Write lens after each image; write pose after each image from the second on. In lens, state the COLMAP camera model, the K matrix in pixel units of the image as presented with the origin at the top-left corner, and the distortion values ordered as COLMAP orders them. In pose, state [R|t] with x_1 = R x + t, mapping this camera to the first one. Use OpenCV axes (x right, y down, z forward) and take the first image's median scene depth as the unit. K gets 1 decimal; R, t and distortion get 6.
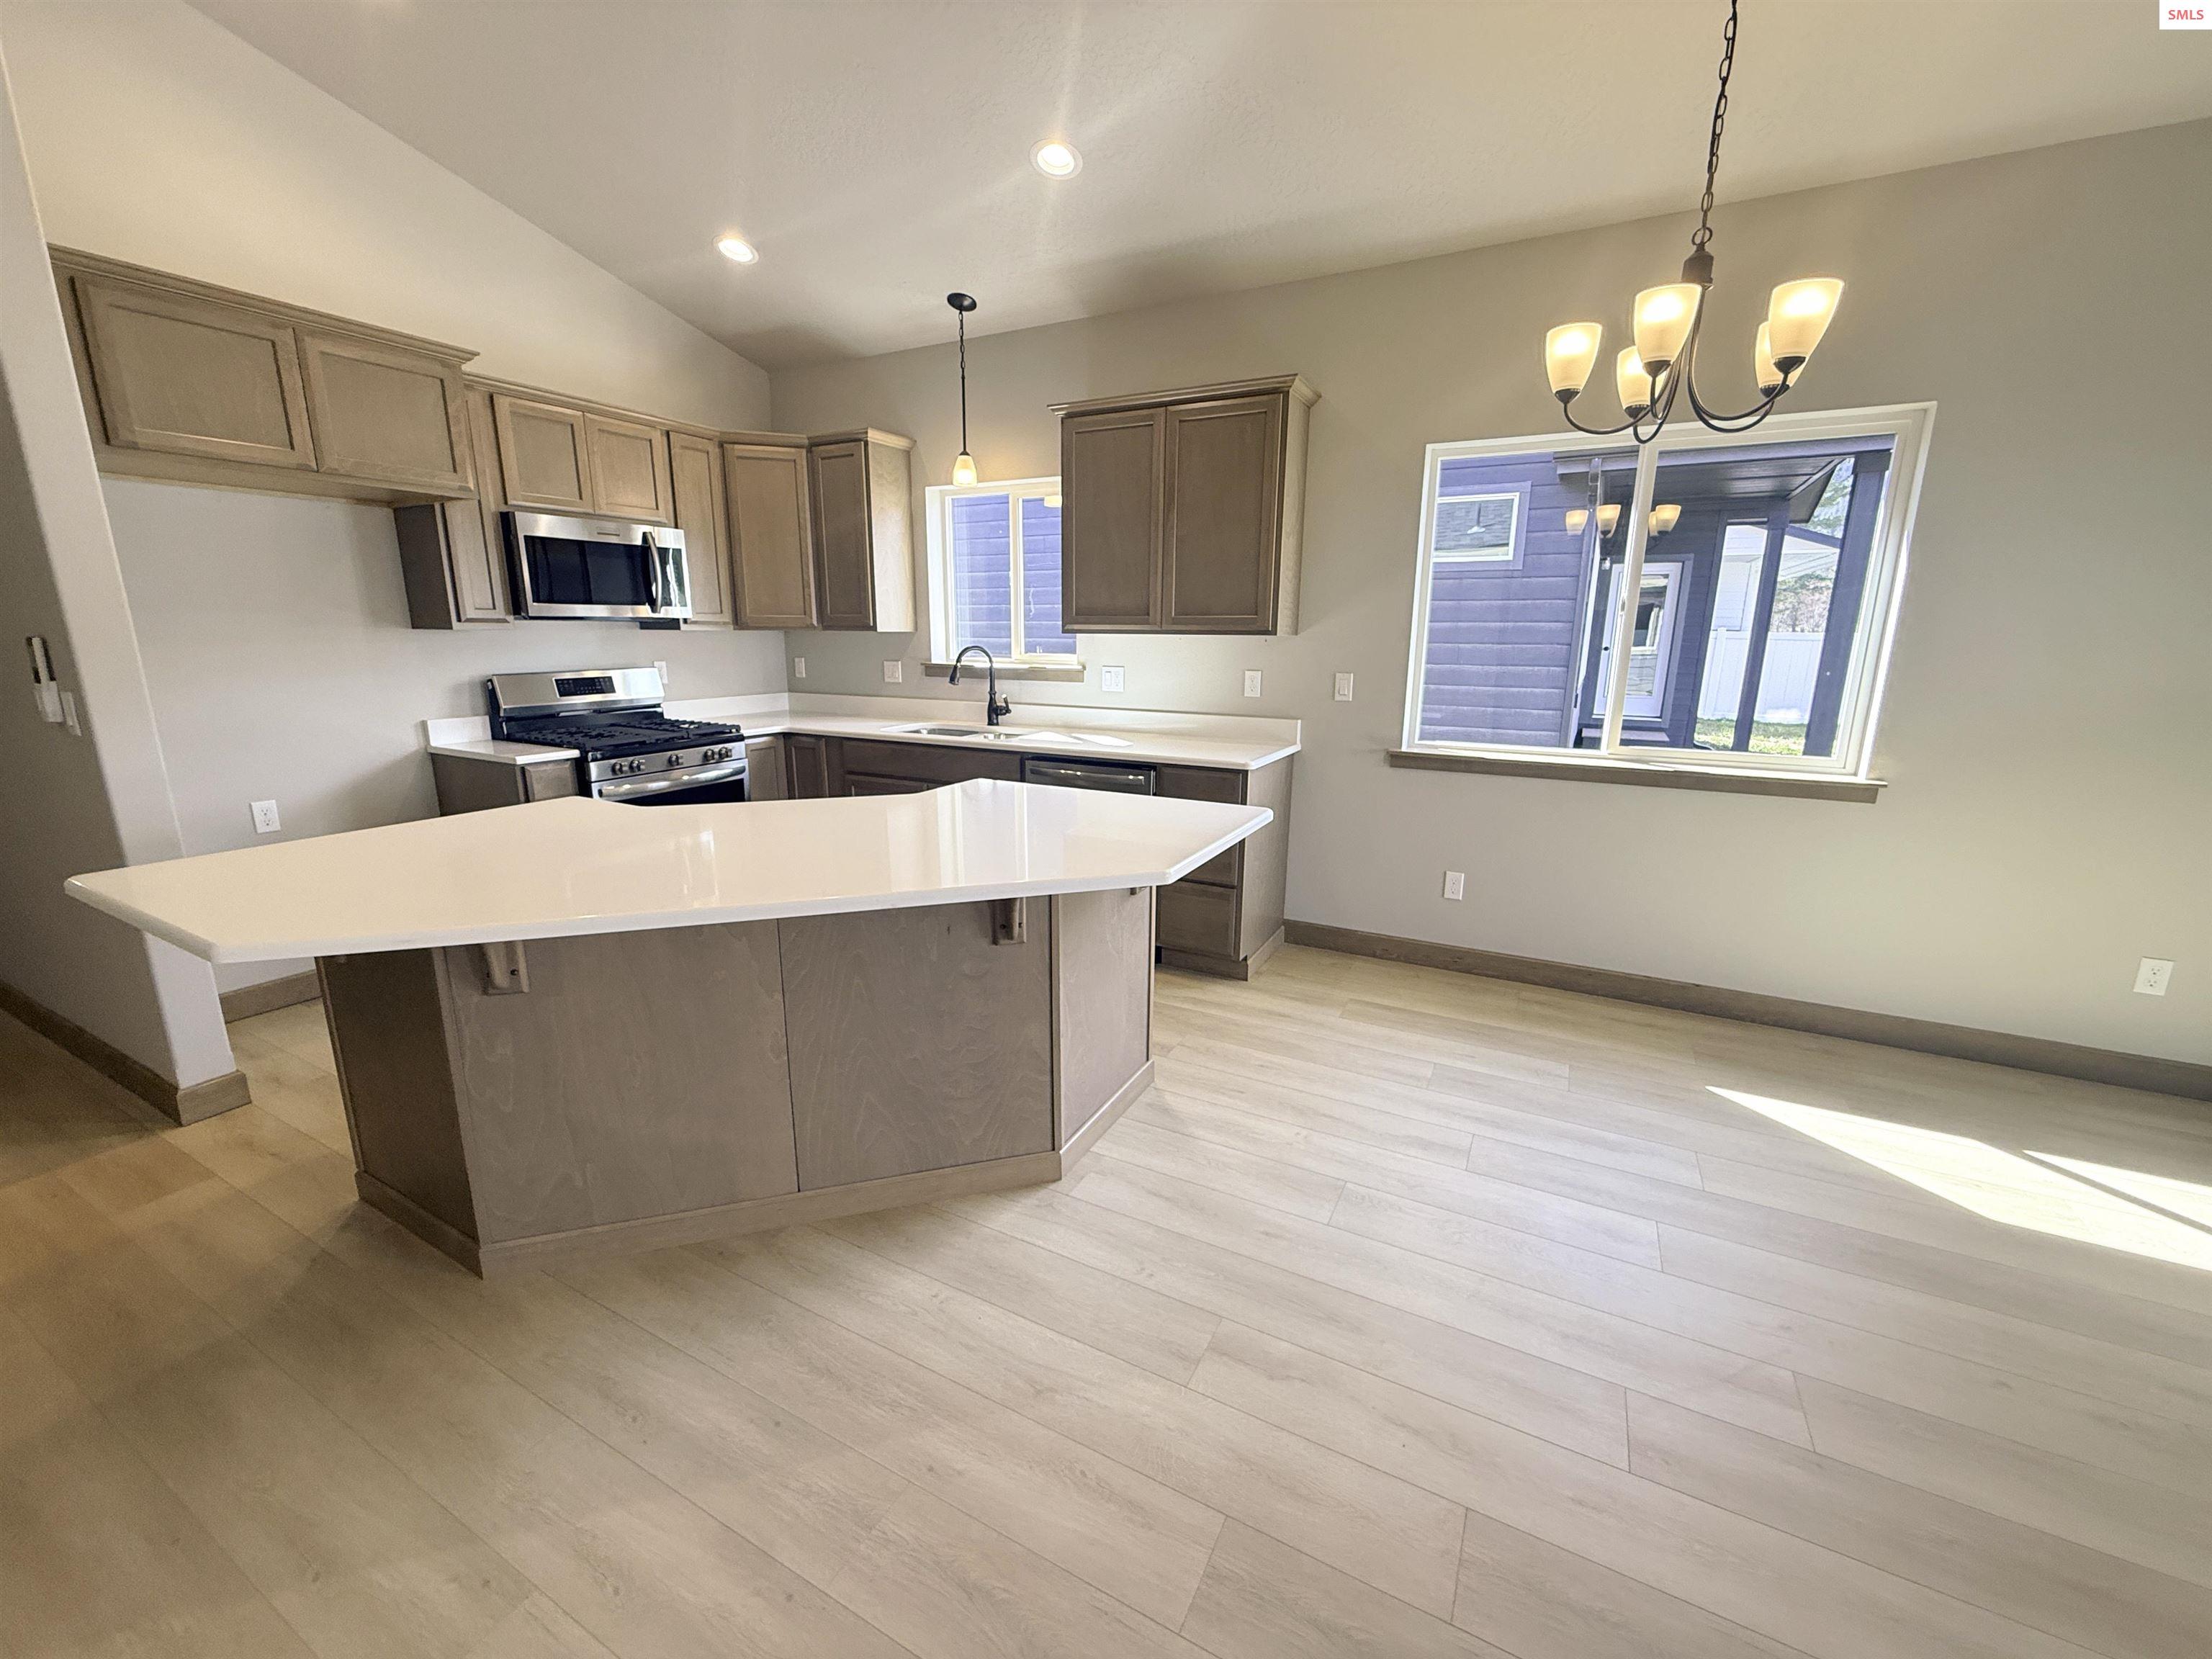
lens RADIAL K [[885.1, 0, 1100.8], [0, 885.1, 829.6], [0, 0, 1]] dist [-0.000569, 0.000146]
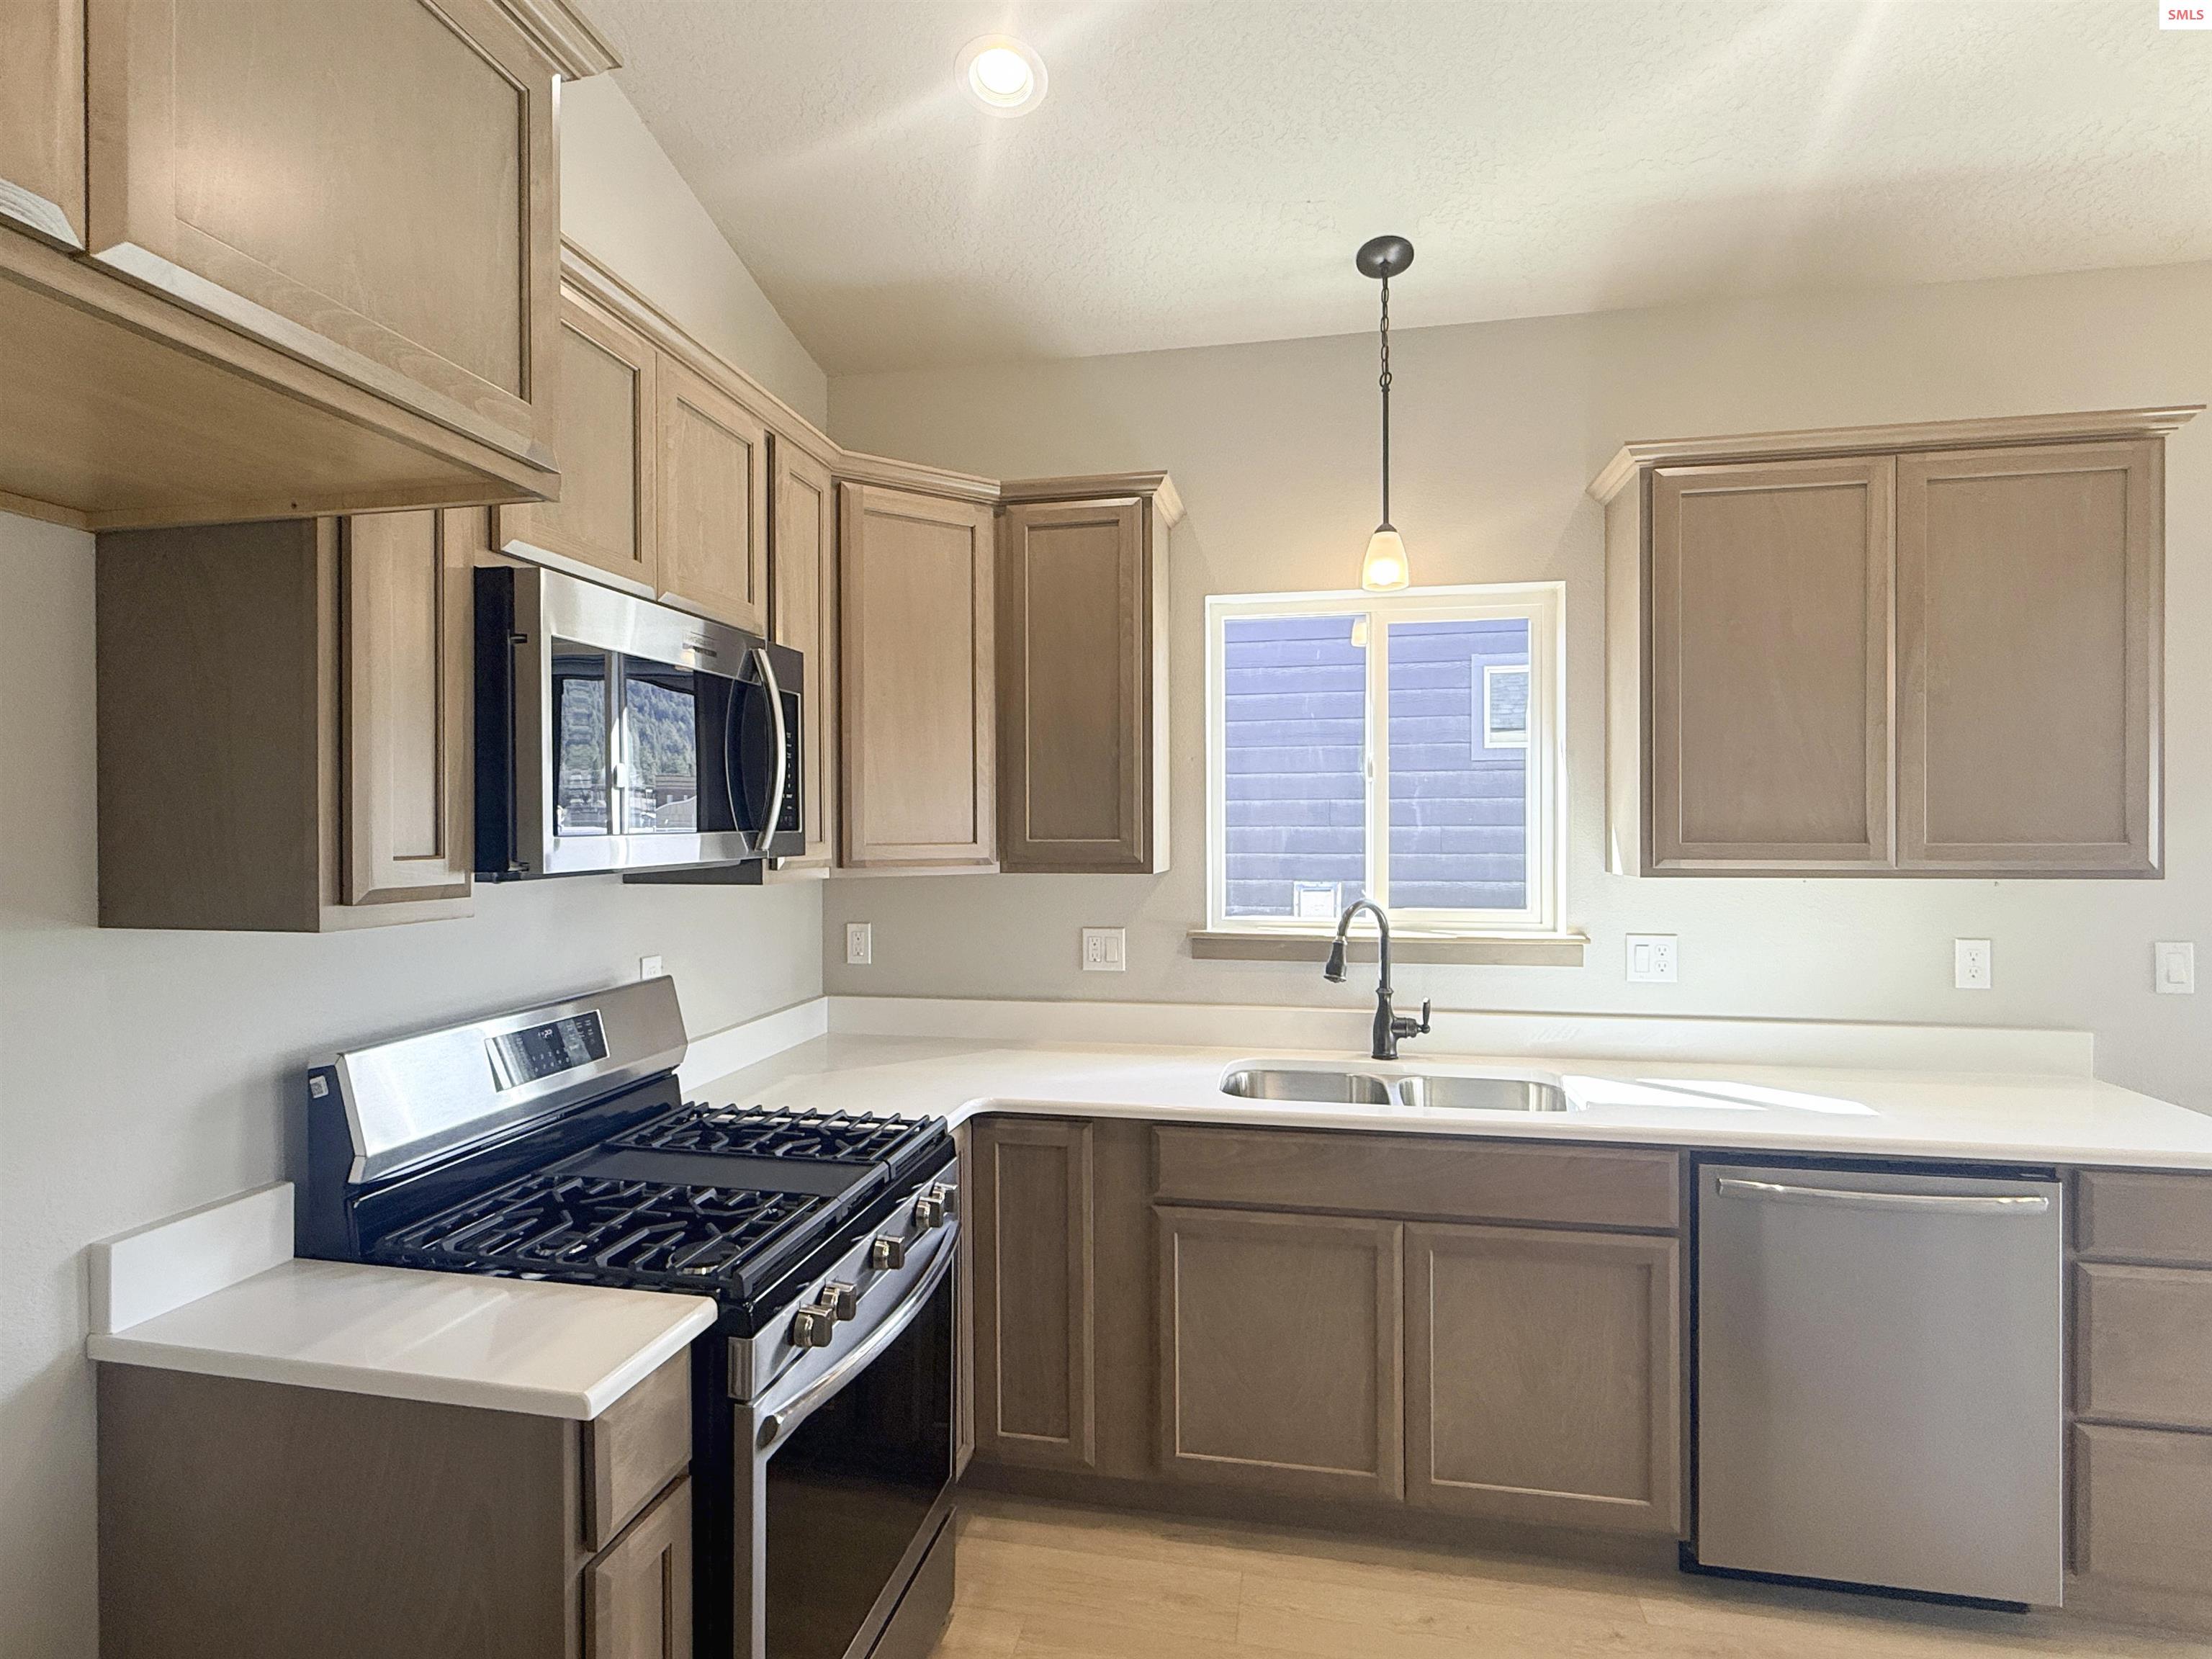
lens RADIAL K [[1124.3, 0, 1098.2], [0, 1124.3, 832.1], [0, 0, 1]] dist [-0.002981, 0.000185]
pose [[0.956172, -0.011558, 0.292576, -0.564420], [0.074361, 0.976045, -0.204464, -0.155743], [-0.283205, 0.217259, 0.934127, 0.550062]]
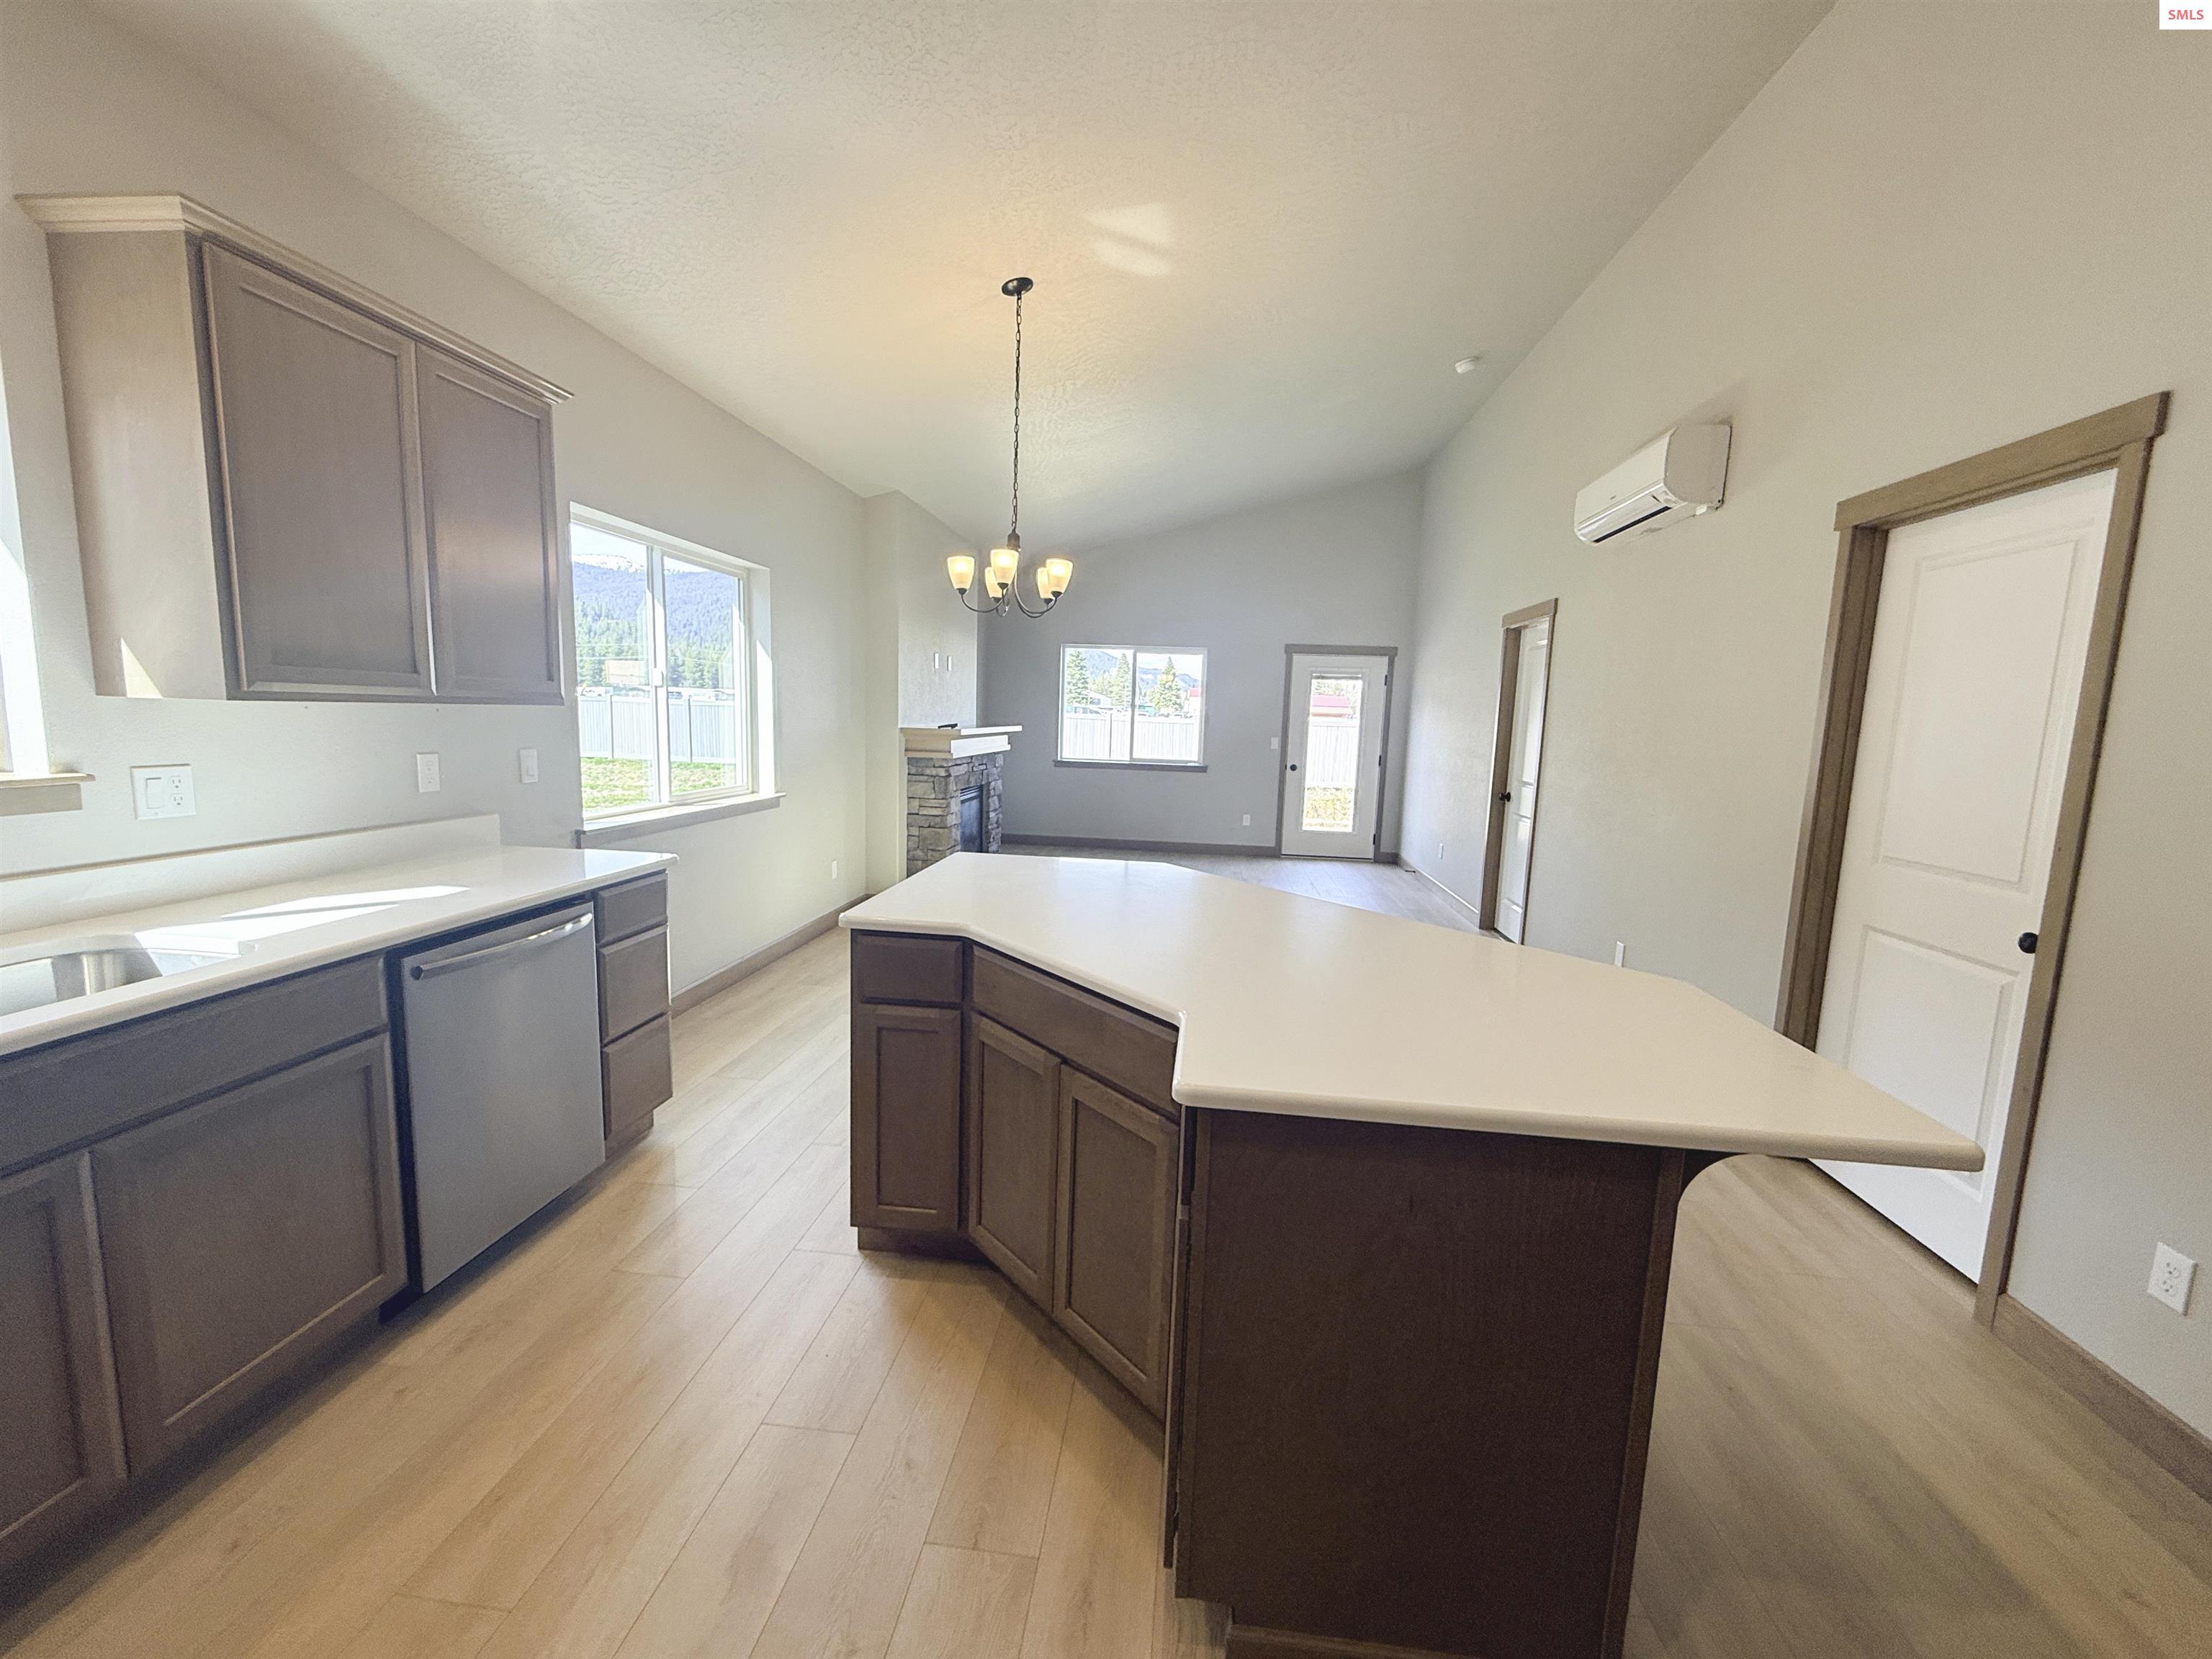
lens RADIAL K [[895.8, 0, 1106.0], [0, 895.8, 829.5], [0, 0, 1]] dist [-0.001389, -0.000200]
pose [[-0.372373, -0.139824, 0.917490, -0.713295], [0.169081, 0.961821, 0.215204, -0.198287], [-0.912551, 0.235267, -0.334514, 0.832220]]
